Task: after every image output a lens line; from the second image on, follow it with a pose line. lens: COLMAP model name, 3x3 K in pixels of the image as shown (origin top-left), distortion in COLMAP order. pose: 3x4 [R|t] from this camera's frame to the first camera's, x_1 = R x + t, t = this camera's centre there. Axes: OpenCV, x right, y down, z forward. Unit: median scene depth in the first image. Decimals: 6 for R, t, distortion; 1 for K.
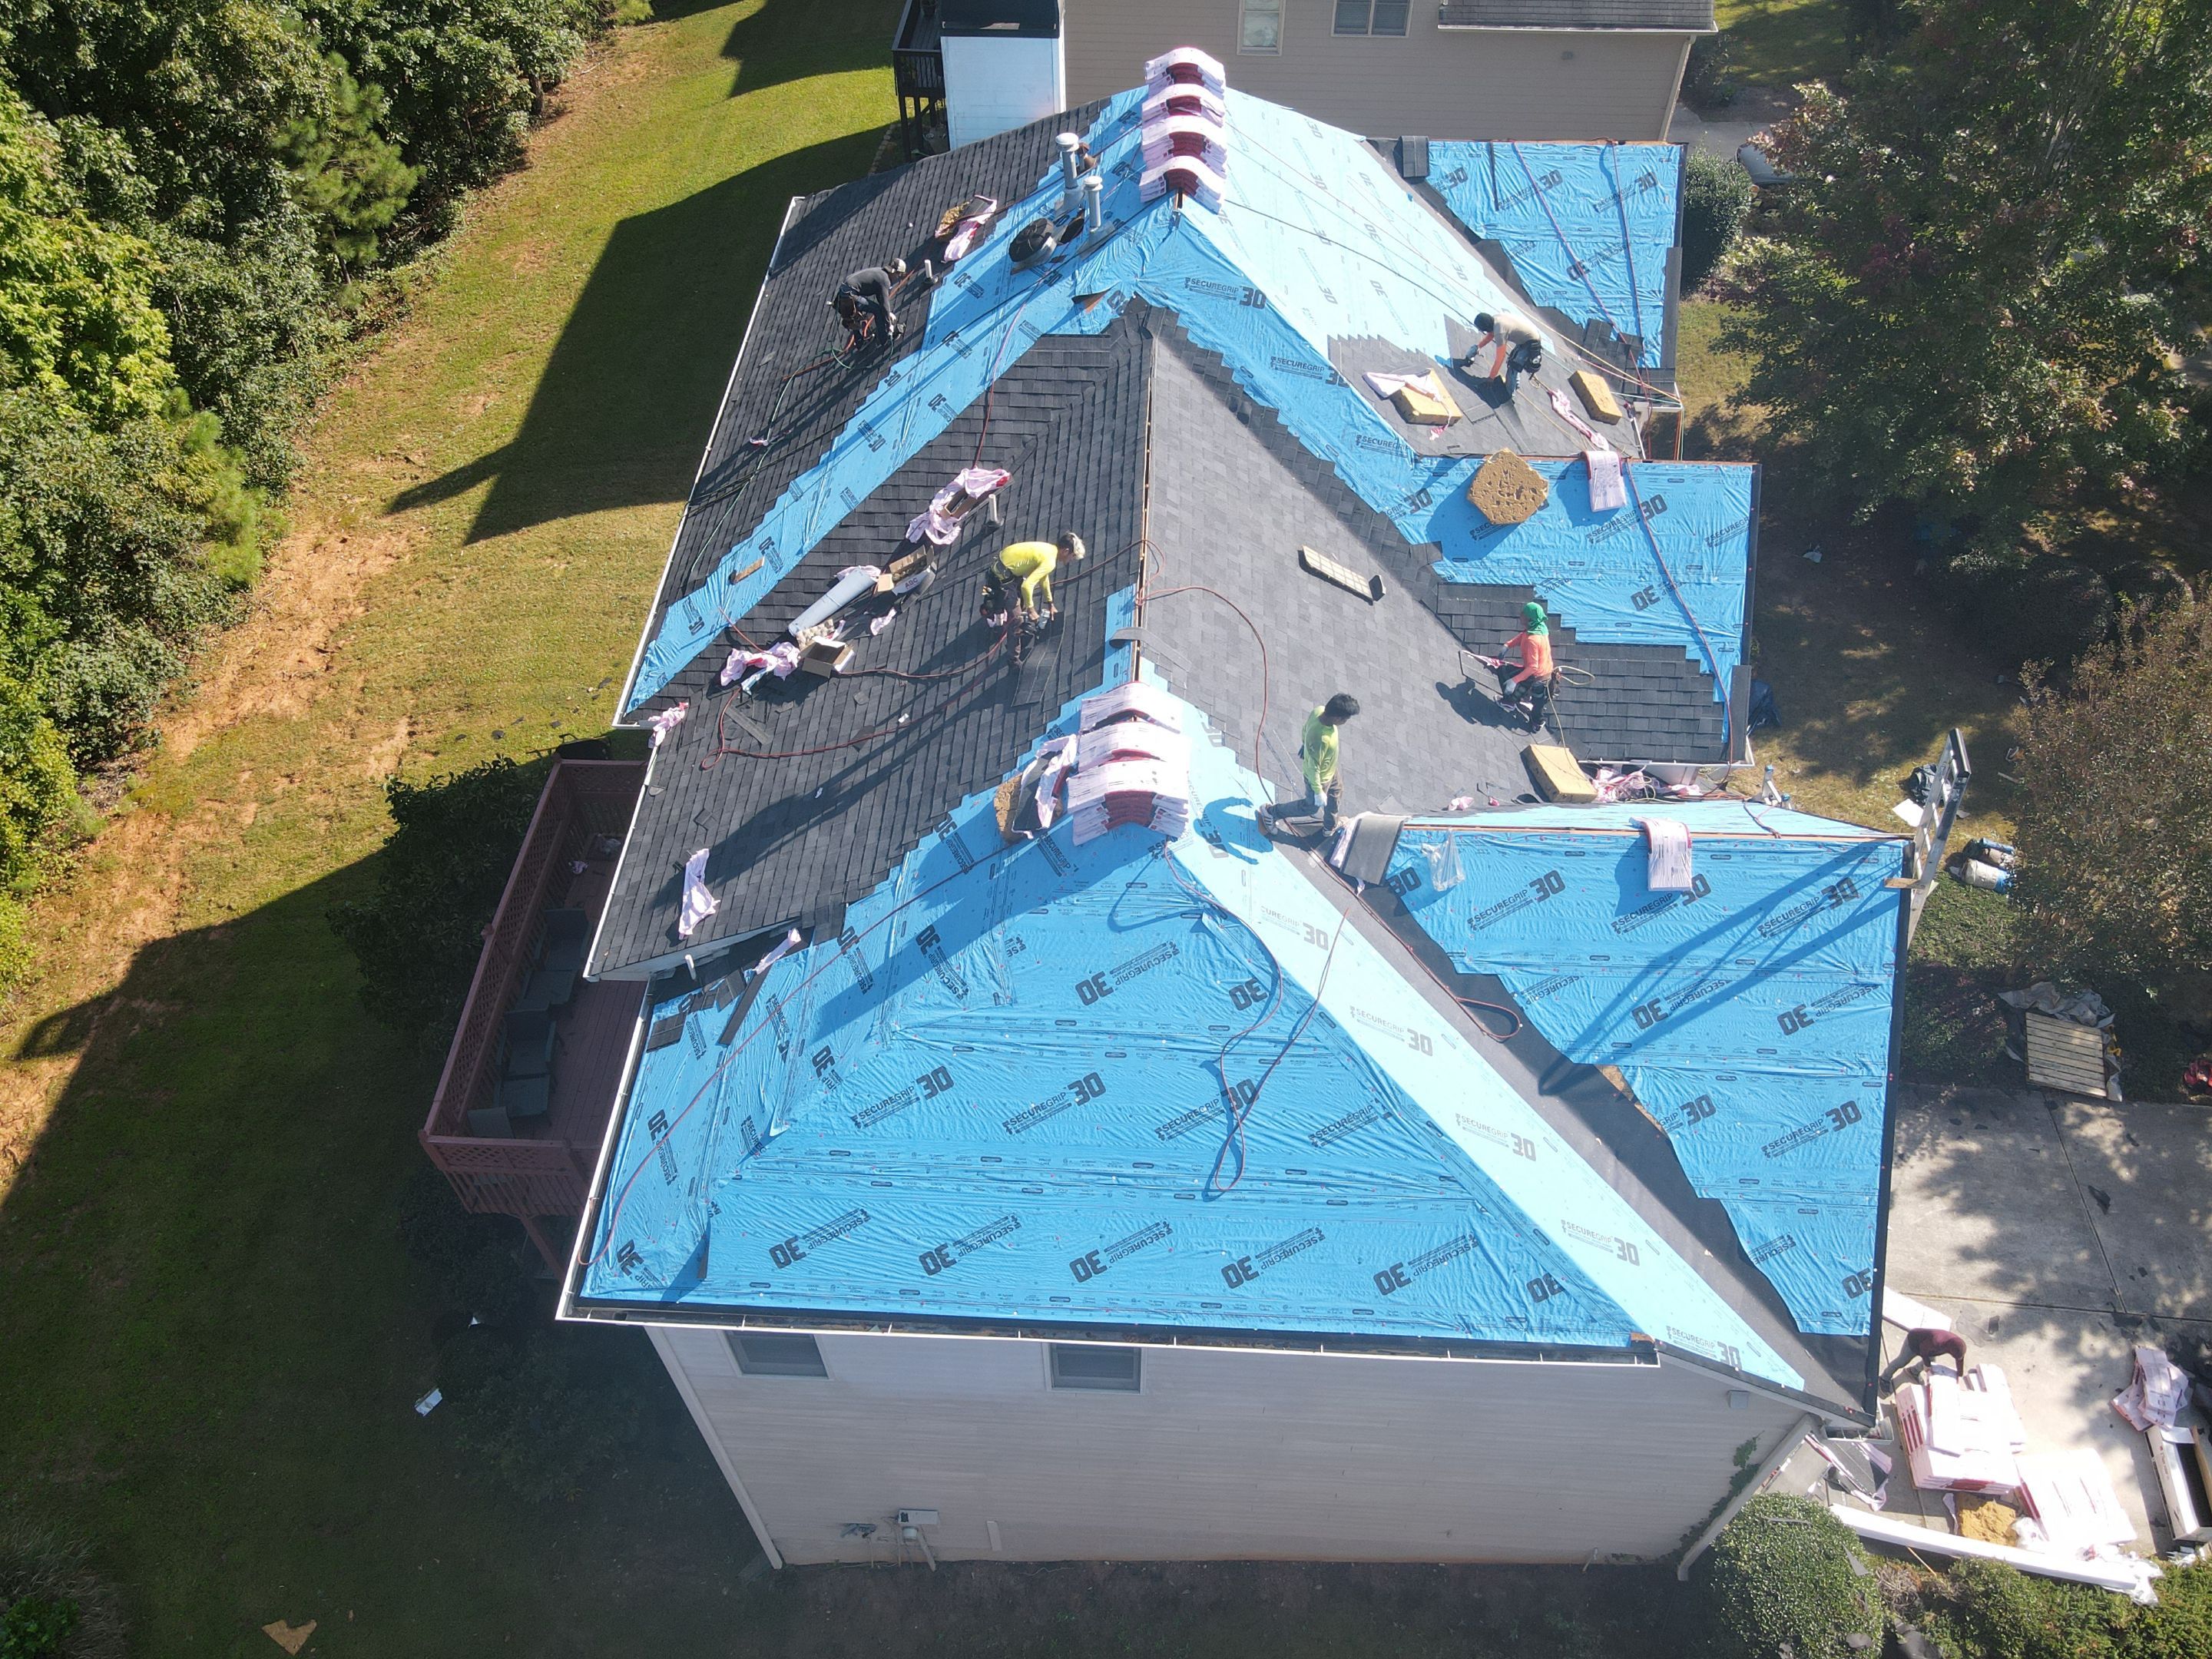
lens RADIAL K [[1624.0, 0, 1104.0], [0, 1624.0, 821.2], [0, 0, 1]] dist [-0.008312, 0.026032]
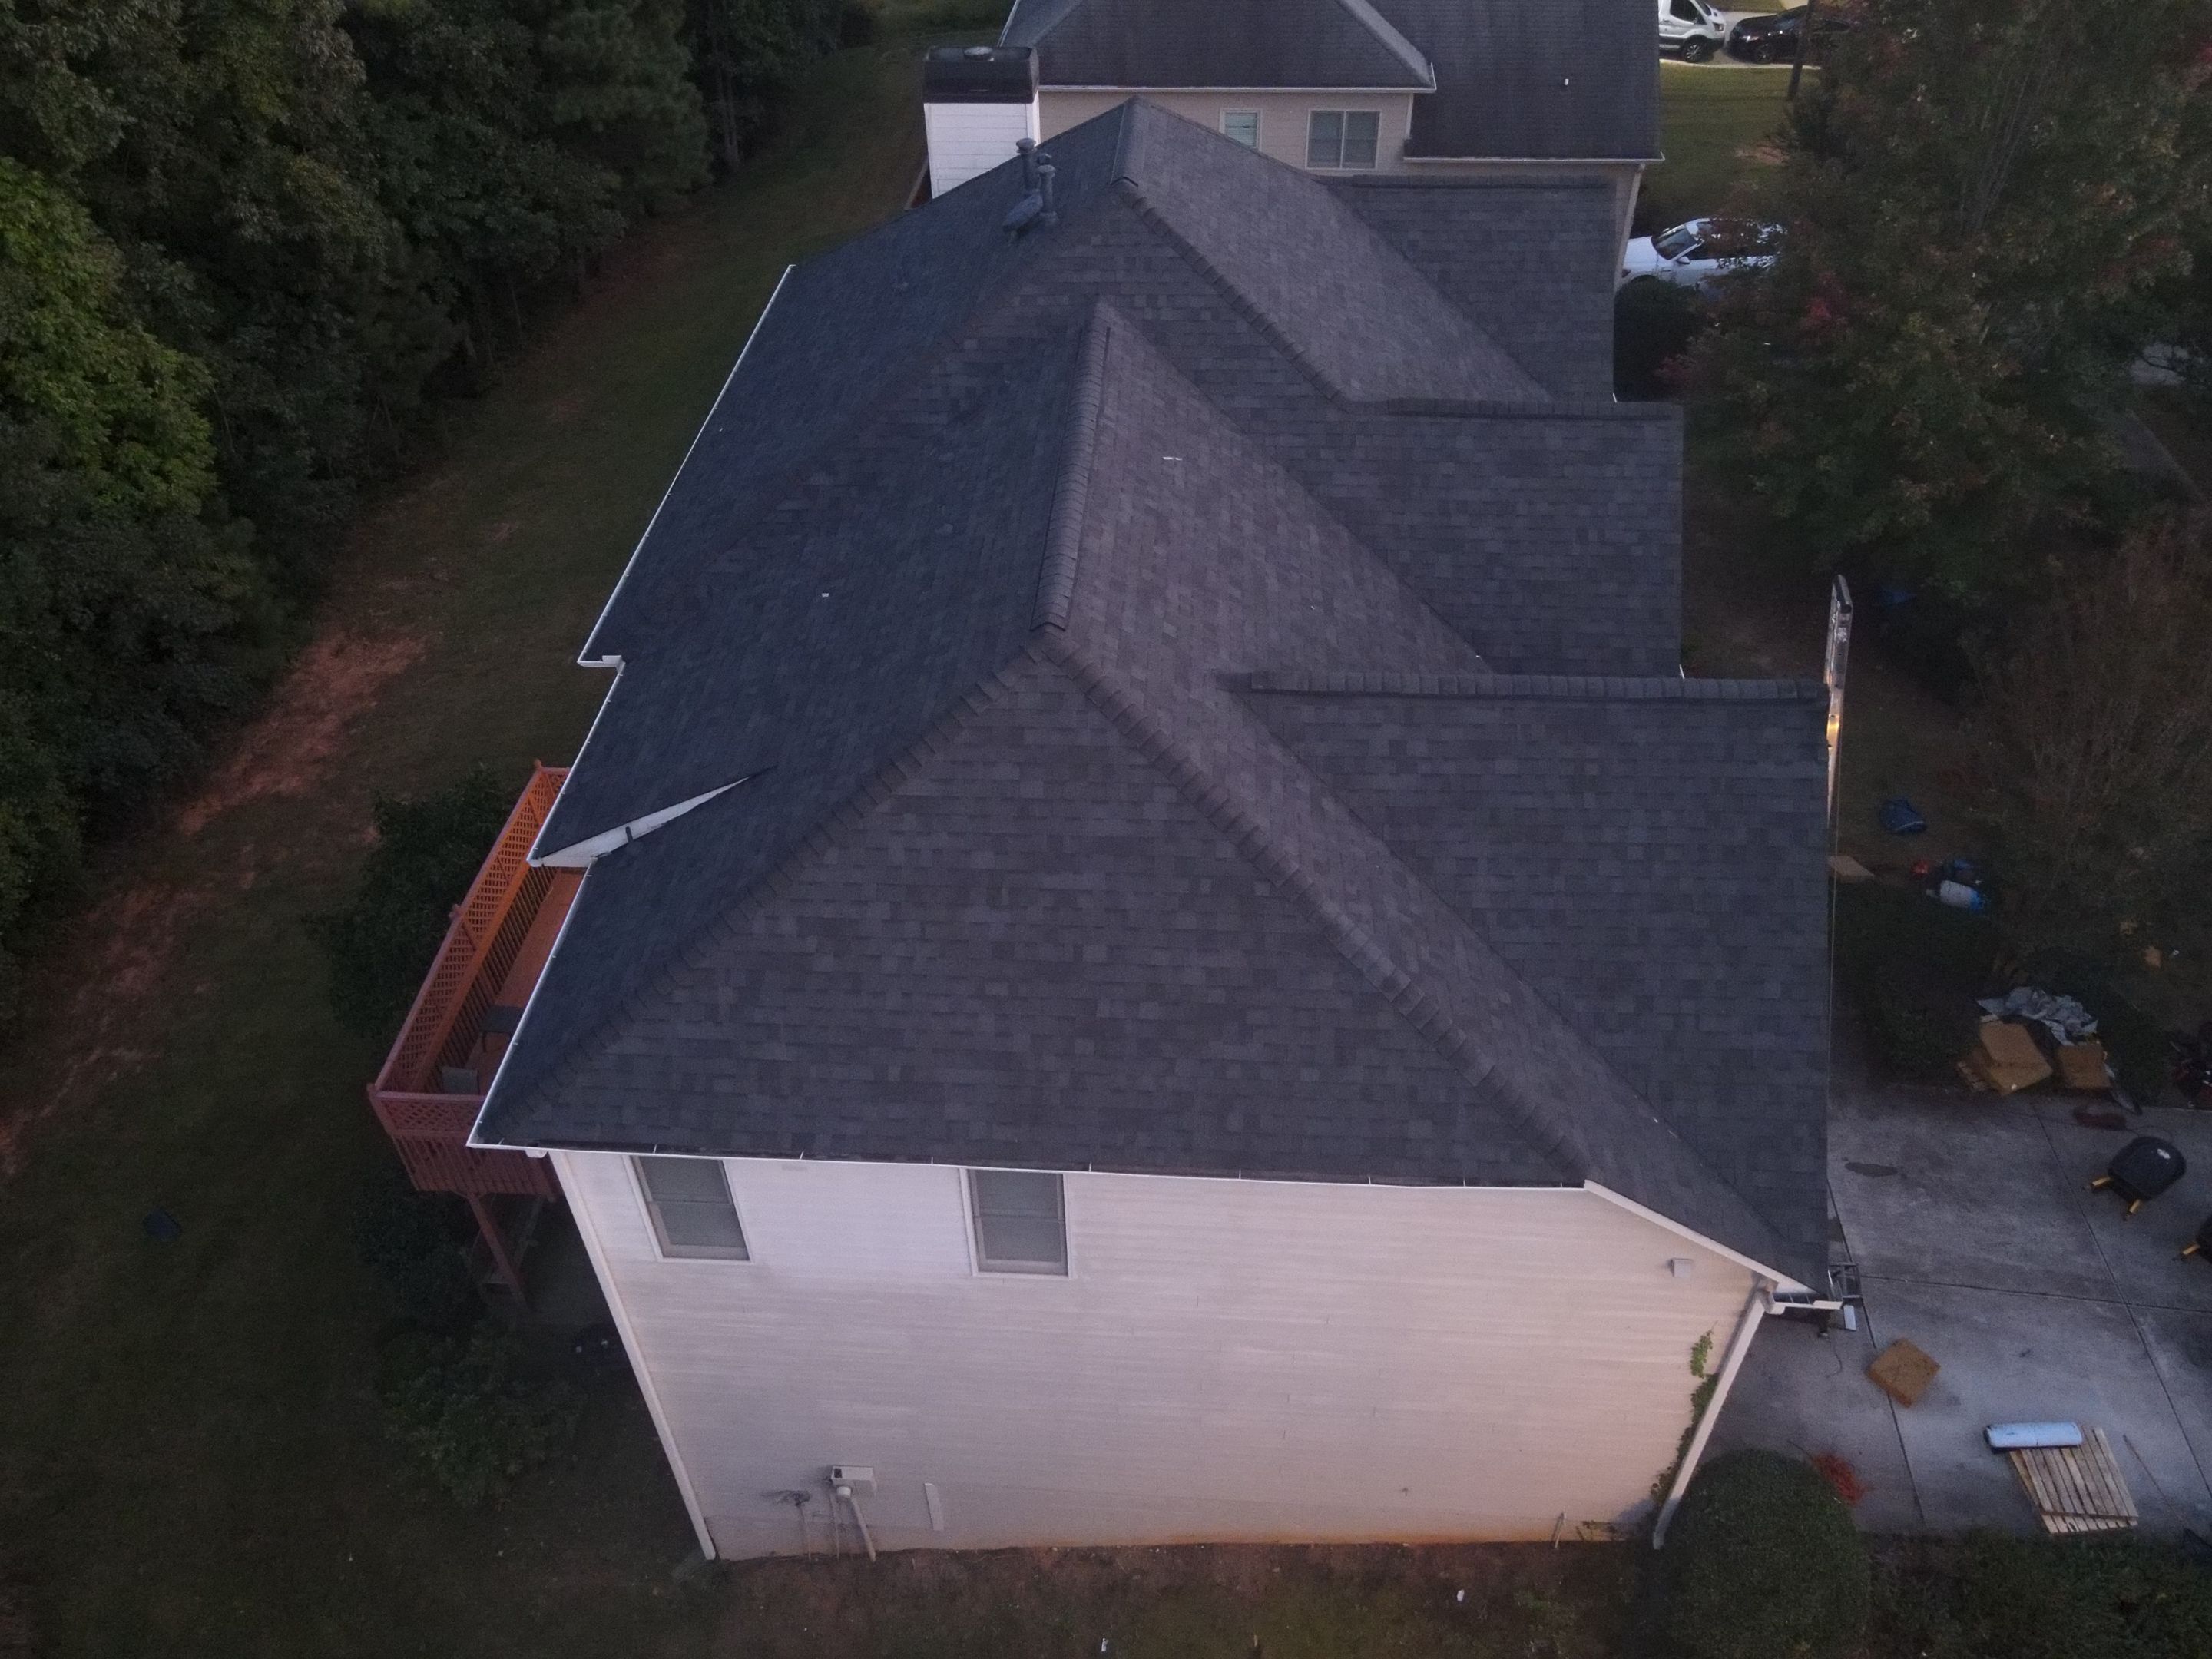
lens RADIAL K [[1624.0, 0, 1104.0], [0, 1624.0, 821.2], [0, 0, 1]] dist [-0.008312, 0.026032]
pose [[0.999806, 0.001673, -0.019644, 0.055527], [-0.004586, 0.988791, -0.149239, 0.203150], [0.019175, 0.149300, 0.988606, 0.000045]]
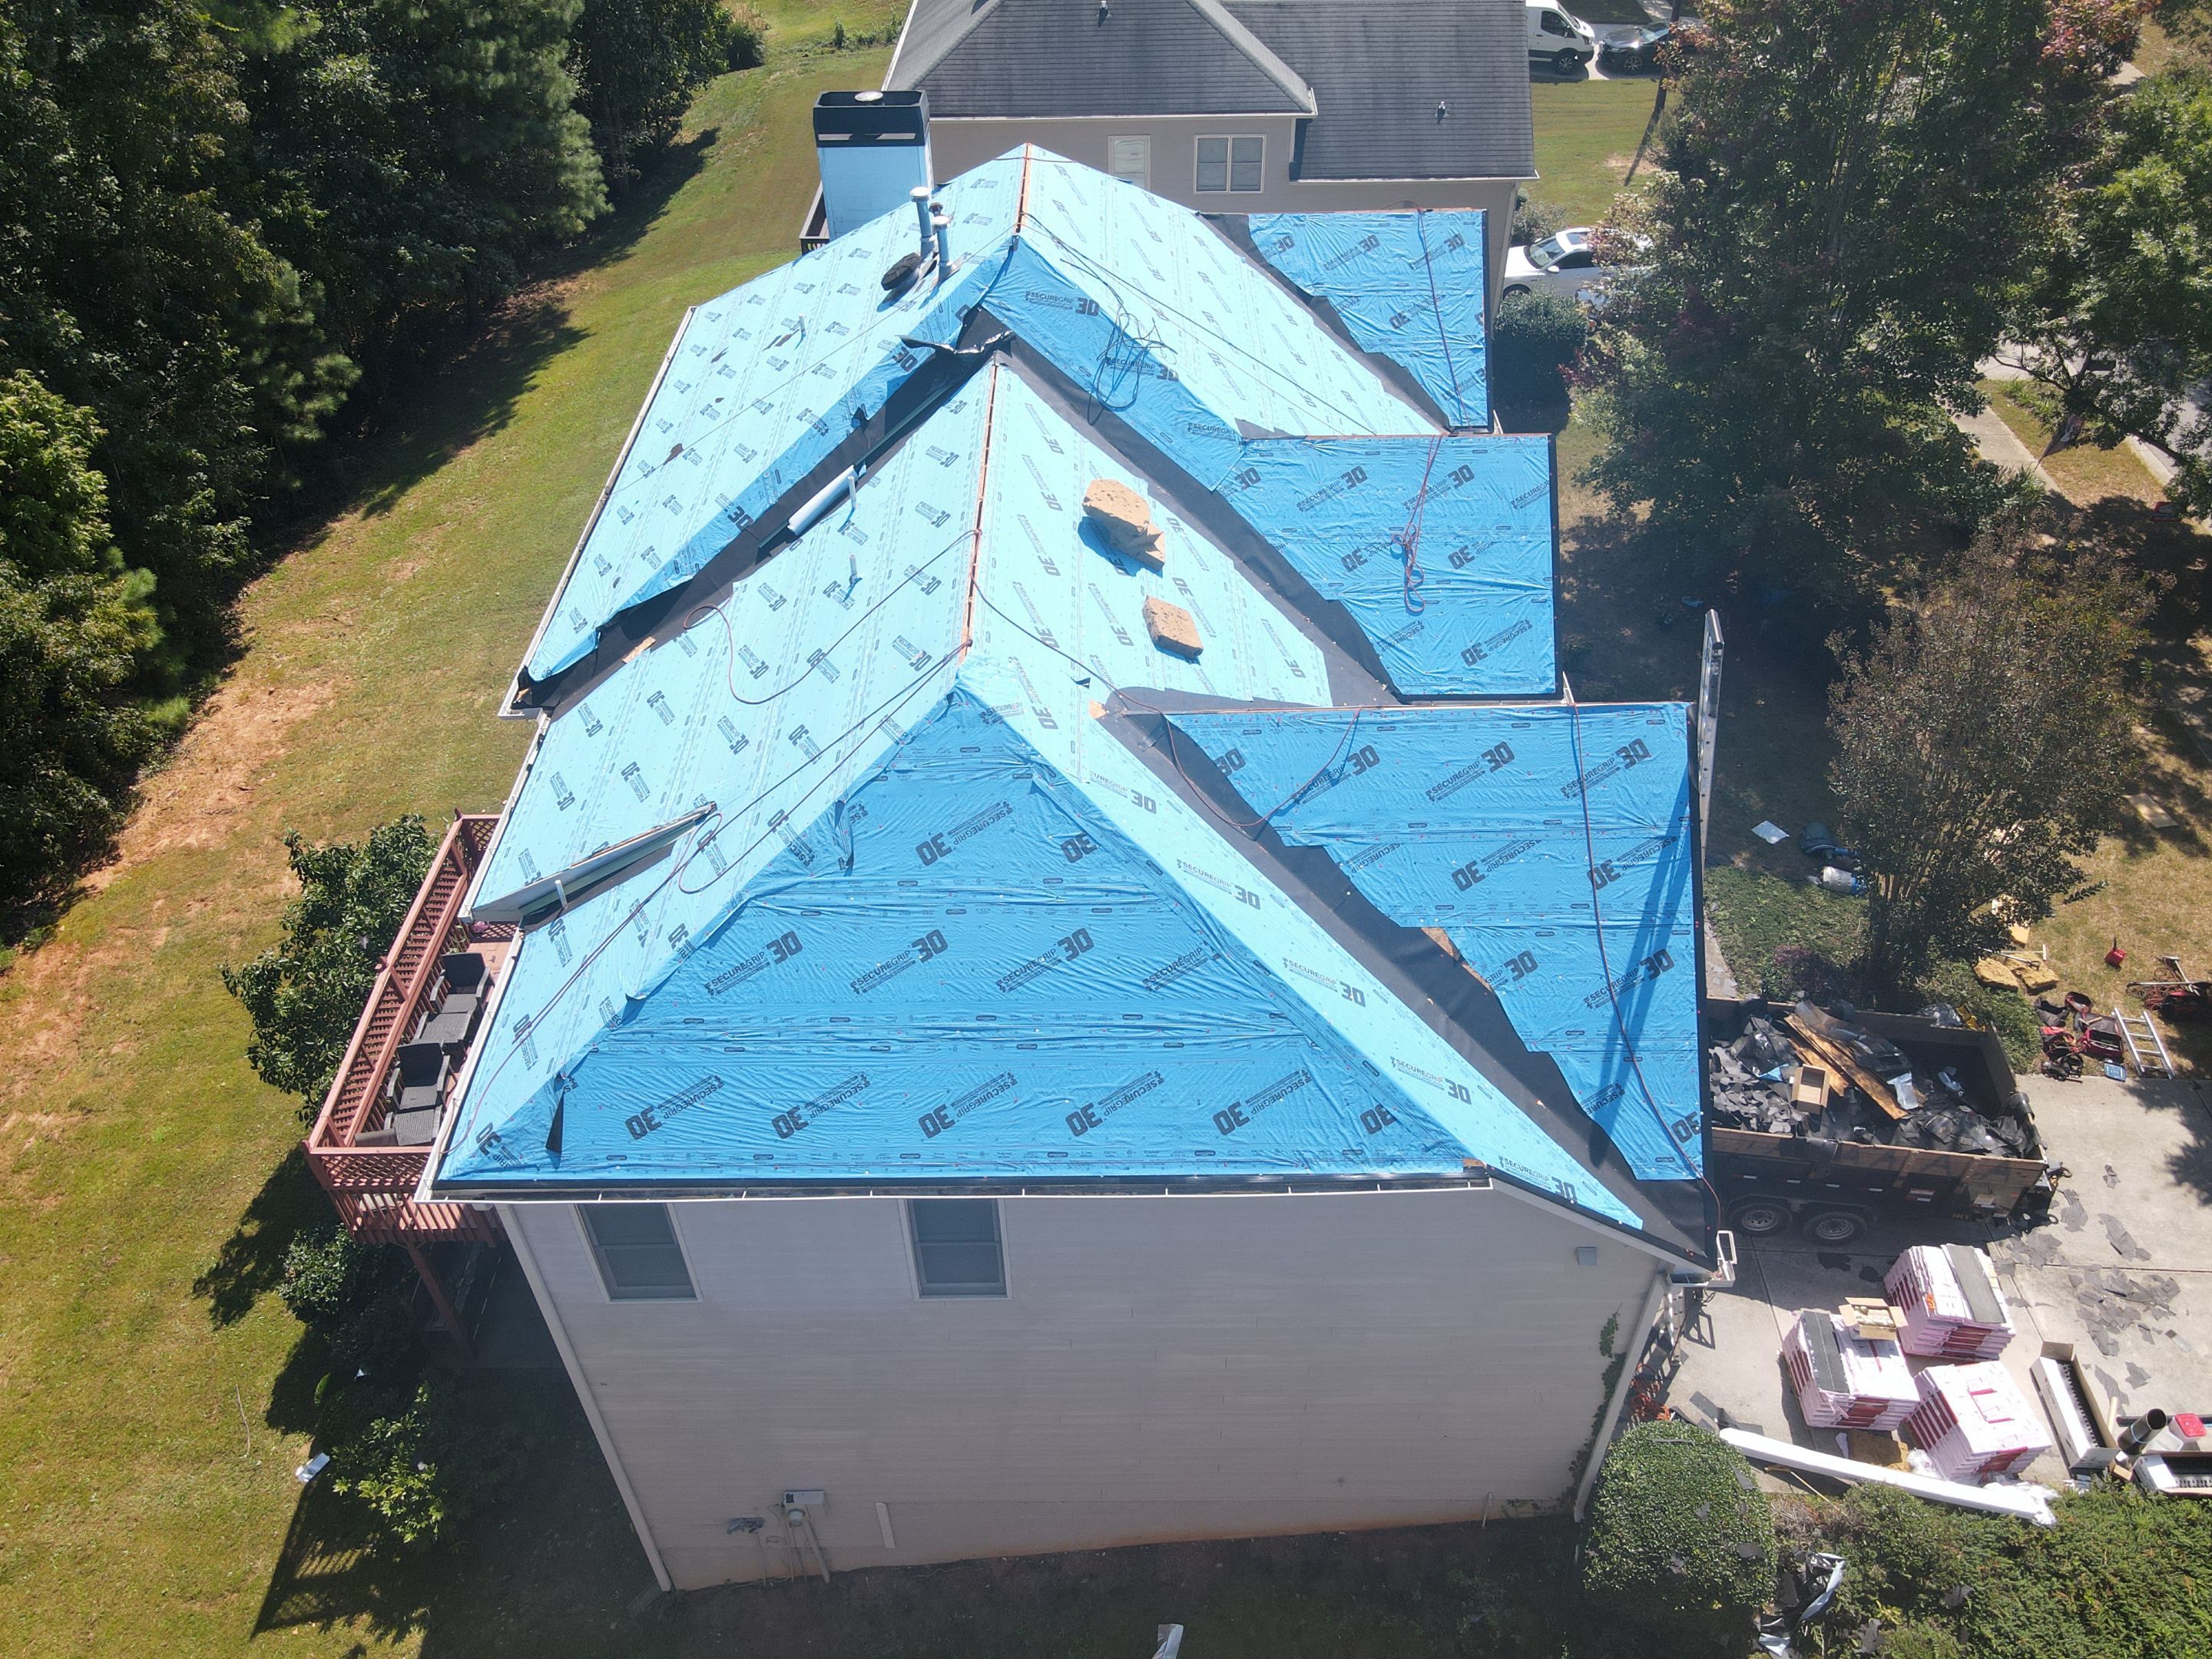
lens RADIAL K [[1624.0, 0, 1104.0], [0, 1624.0, 821.2], [0, 0, 1]] dist [-0.008312, 0.026032]
pose [[0.998760, -0.039527, 0.030274, 0.056730], [0.043660, 0.987576, -0.150957, 0.192781], [-0.023932, 0.152092, 0.988077, -0.038160]]
